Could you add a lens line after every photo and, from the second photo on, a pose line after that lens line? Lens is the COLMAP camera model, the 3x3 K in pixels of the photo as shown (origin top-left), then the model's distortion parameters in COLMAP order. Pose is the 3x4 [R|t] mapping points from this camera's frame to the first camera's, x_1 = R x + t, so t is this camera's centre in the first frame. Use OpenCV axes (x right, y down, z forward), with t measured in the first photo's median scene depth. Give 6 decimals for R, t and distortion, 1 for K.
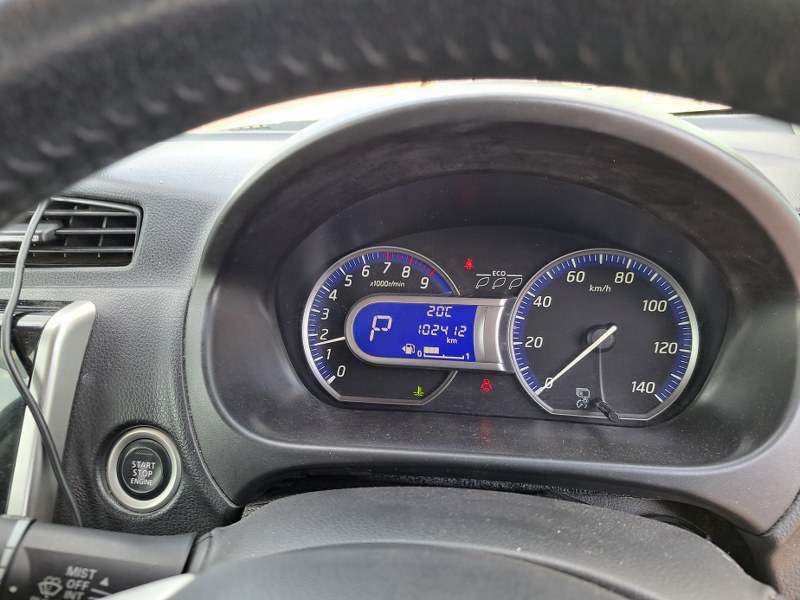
lens RADIAL K [[580.5, 0, 400.0], [0, 580.5, 300.0], [0, 0, 1]] dist [0.018807, -0.000022]
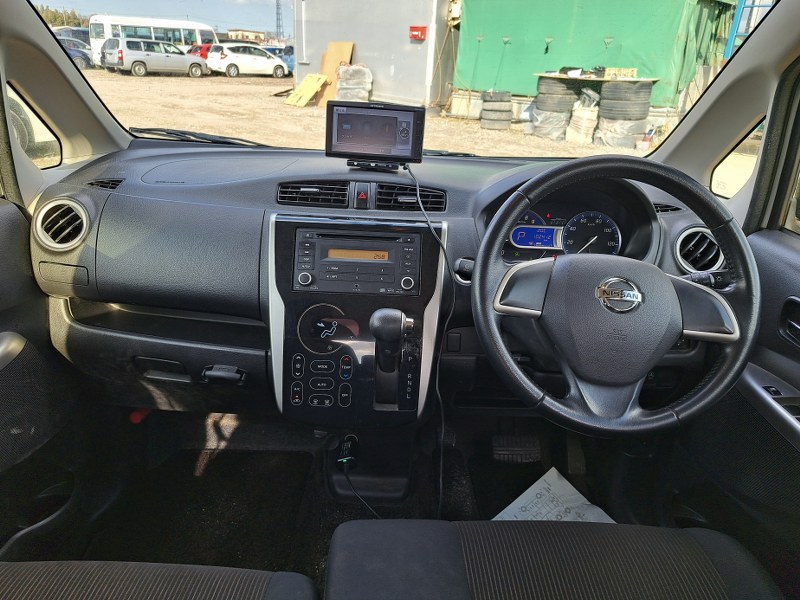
lens RADIAL K [[580.5, 0, 400.0], [0, 580.5, 300.0], [0, 0, 1]] dist [0.018807, -0.000022]
pose [[0.984452, 0.007794, 0.175480, -1.168451], [-0.014525, 0.999206, 0.037106, 0.275490], [-0.175052, -0.039078, 0.983783, -1.830035]]
